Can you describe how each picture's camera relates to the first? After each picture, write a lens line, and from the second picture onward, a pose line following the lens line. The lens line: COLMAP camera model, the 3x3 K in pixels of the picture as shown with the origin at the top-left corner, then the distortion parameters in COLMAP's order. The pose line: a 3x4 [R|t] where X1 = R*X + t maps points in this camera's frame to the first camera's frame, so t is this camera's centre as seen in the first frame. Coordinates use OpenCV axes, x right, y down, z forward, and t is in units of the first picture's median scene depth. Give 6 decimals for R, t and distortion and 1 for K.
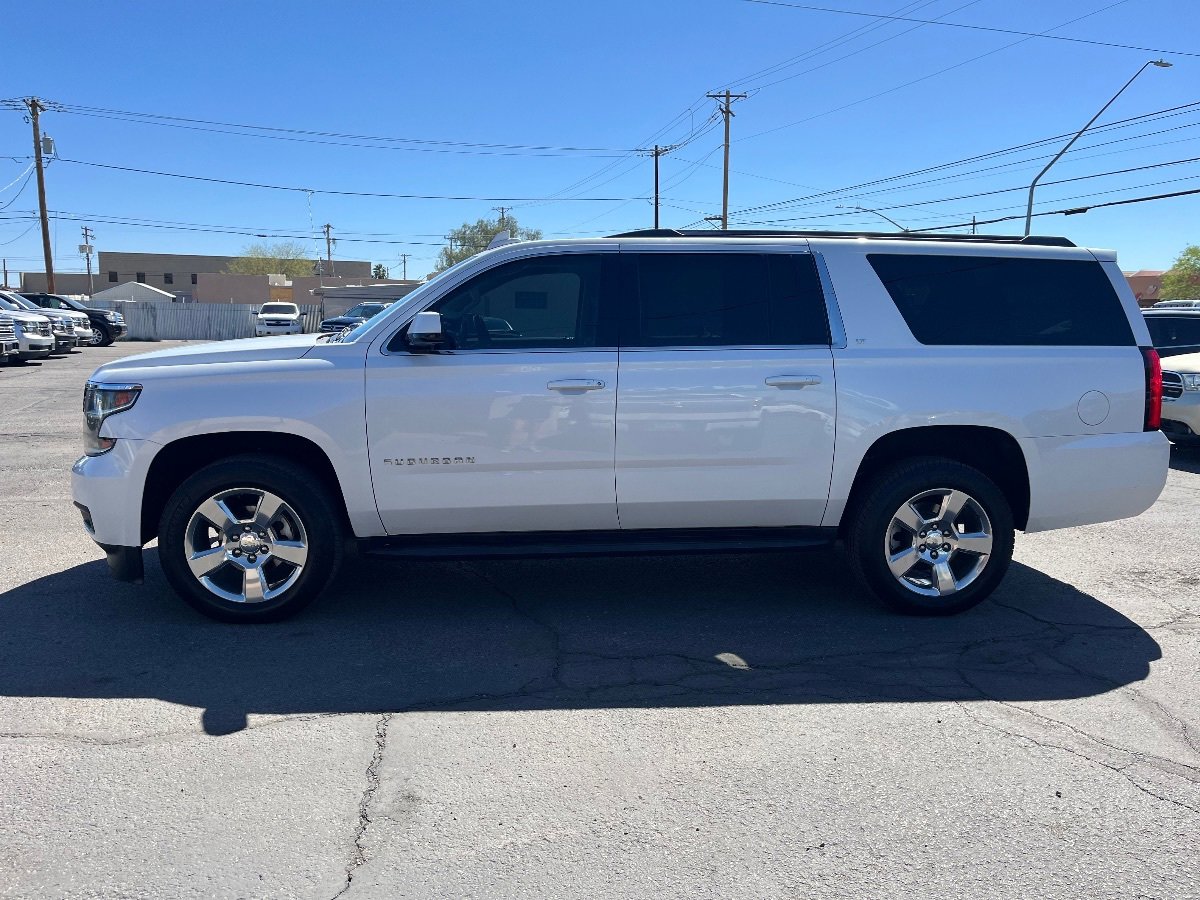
lens RADIAL K [[907.0, 0, 596.4], [0, 907.0, 443.9], [0, 0, 1]] dist [0.075104, -0.112473]
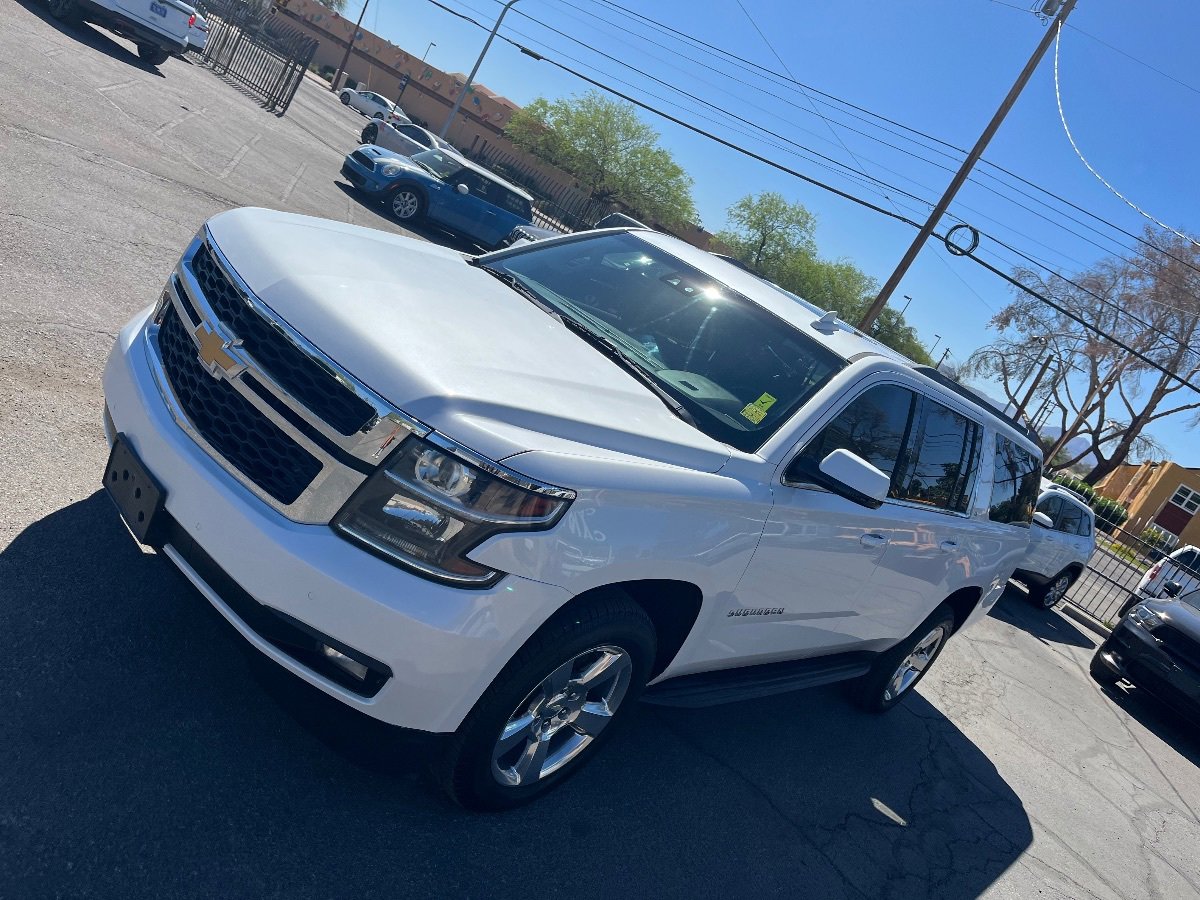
lens RADIAL K [[907.0, 0, 600.2], [0, 907.0, 445.9], [0, 0, 1]] dist [0.075104, -0.112473]
pose [[0.655684, 0.167855, 0.736141, -0.880811], [-0.391264, 0.909391, 0.141142, -0.172600], [-0.645748, -0.380570, 0.661949, 0.605981]]
